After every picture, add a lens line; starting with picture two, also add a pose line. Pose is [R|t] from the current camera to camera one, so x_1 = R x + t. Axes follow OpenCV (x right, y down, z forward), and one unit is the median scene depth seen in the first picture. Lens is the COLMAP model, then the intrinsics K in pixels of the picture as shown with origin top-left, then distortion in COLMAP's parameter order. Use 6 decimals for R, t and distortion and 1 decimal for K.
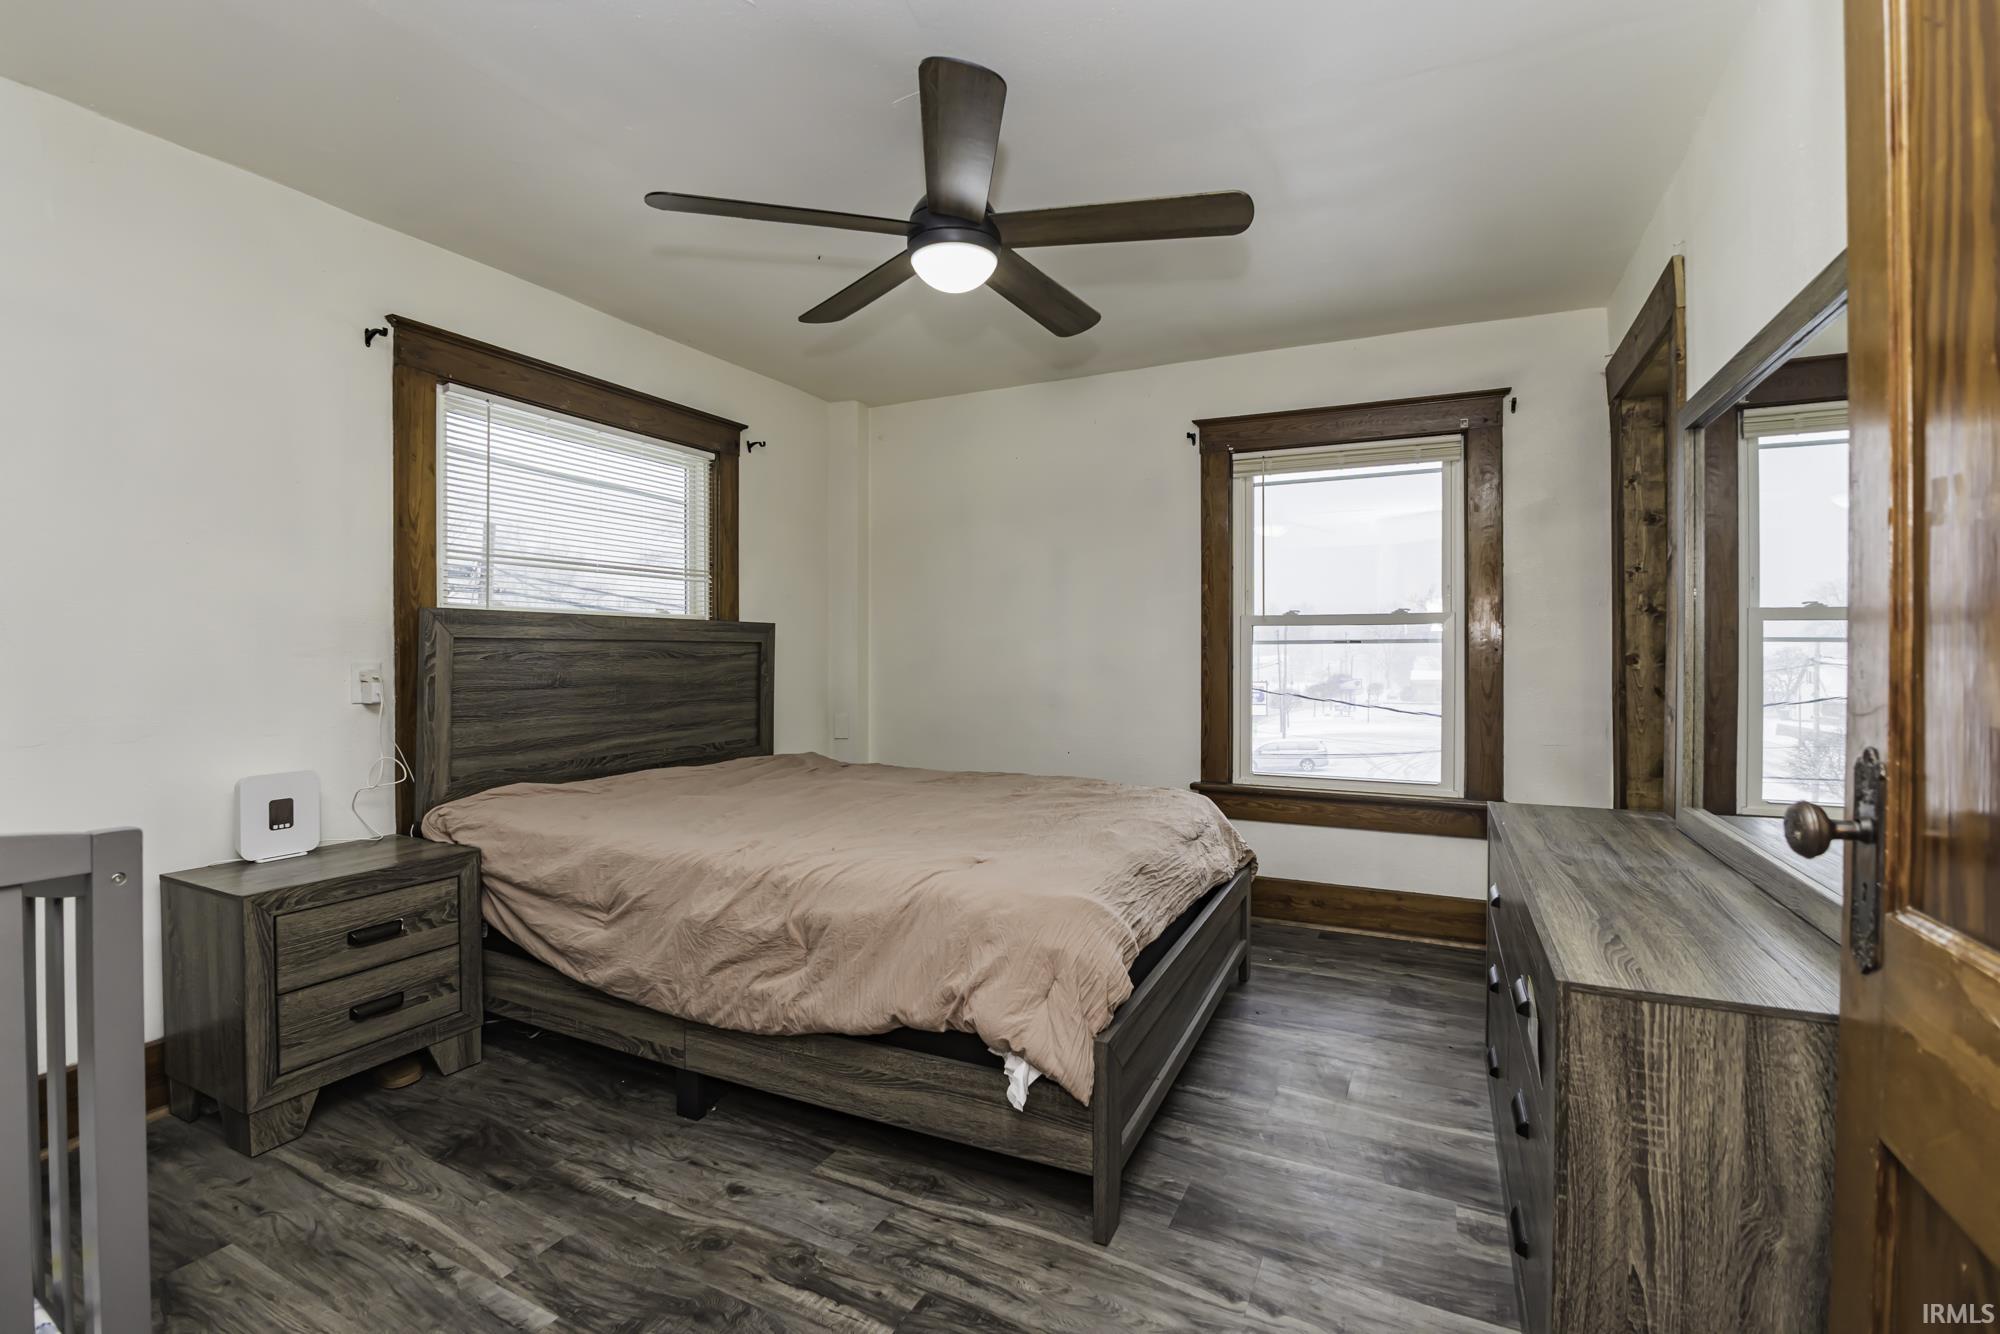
lens RADIAL K [[890.3, 0, 986.3], [0, 890.3, 658.2], [0, 0, 1]] dist [-0.027645, -0.000014]
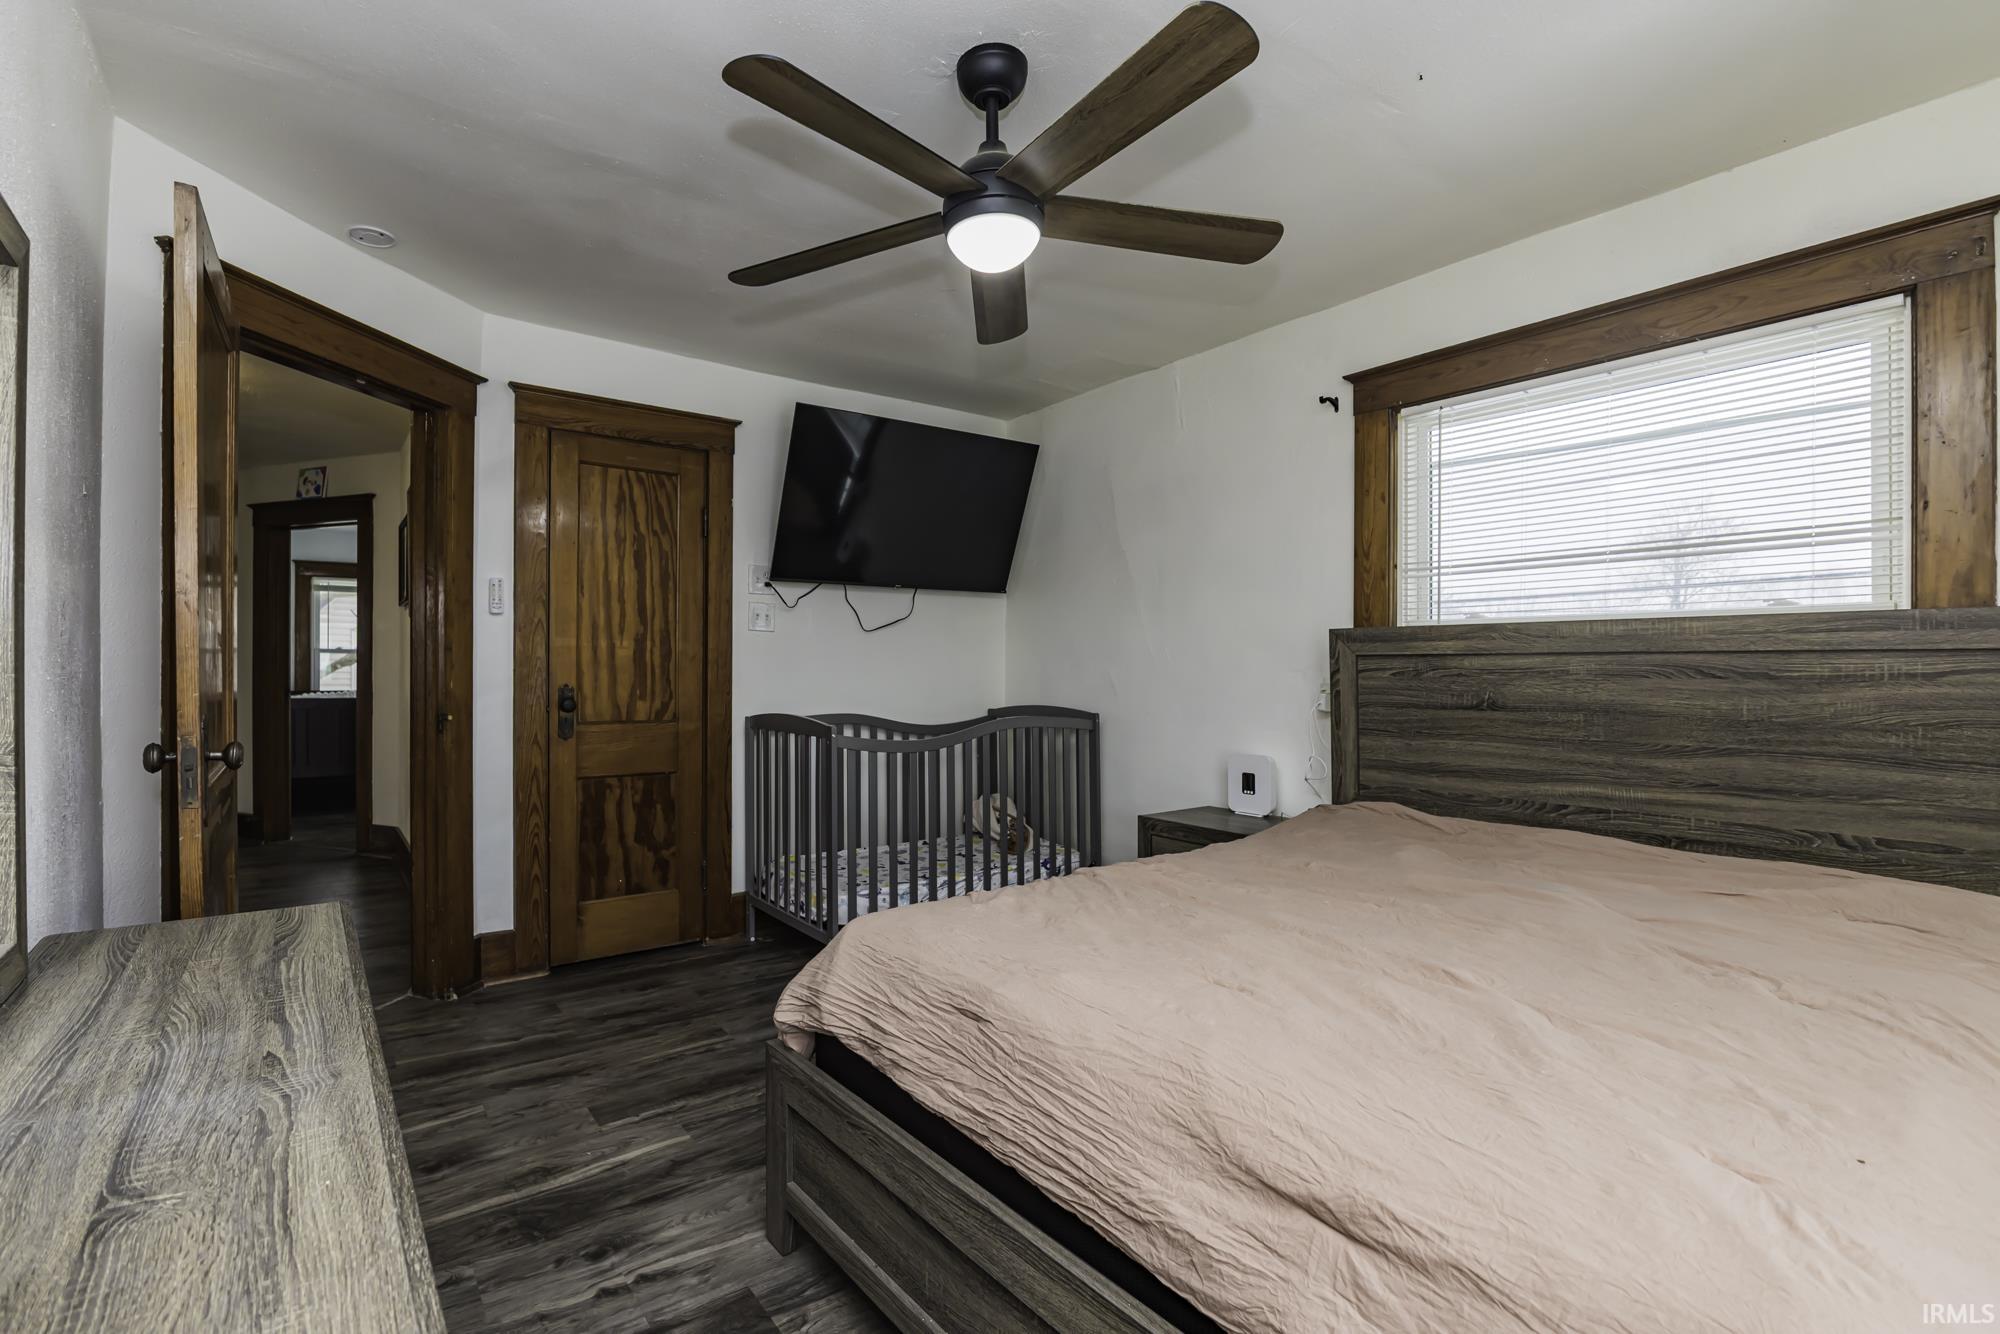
lens RADIAL K [[890.3, 0, 897.0], [0, 890.3, 676.3], [0, 0, 1]] dist [-0.027645, -0.000014]
pose [[-0.493630, 0.002086, -0.869670, 0.575117], [-0.012361, 0.999879, 0.009414, -0.000340], [0.869584, 0.015396, -0.493544, 0.979075]]
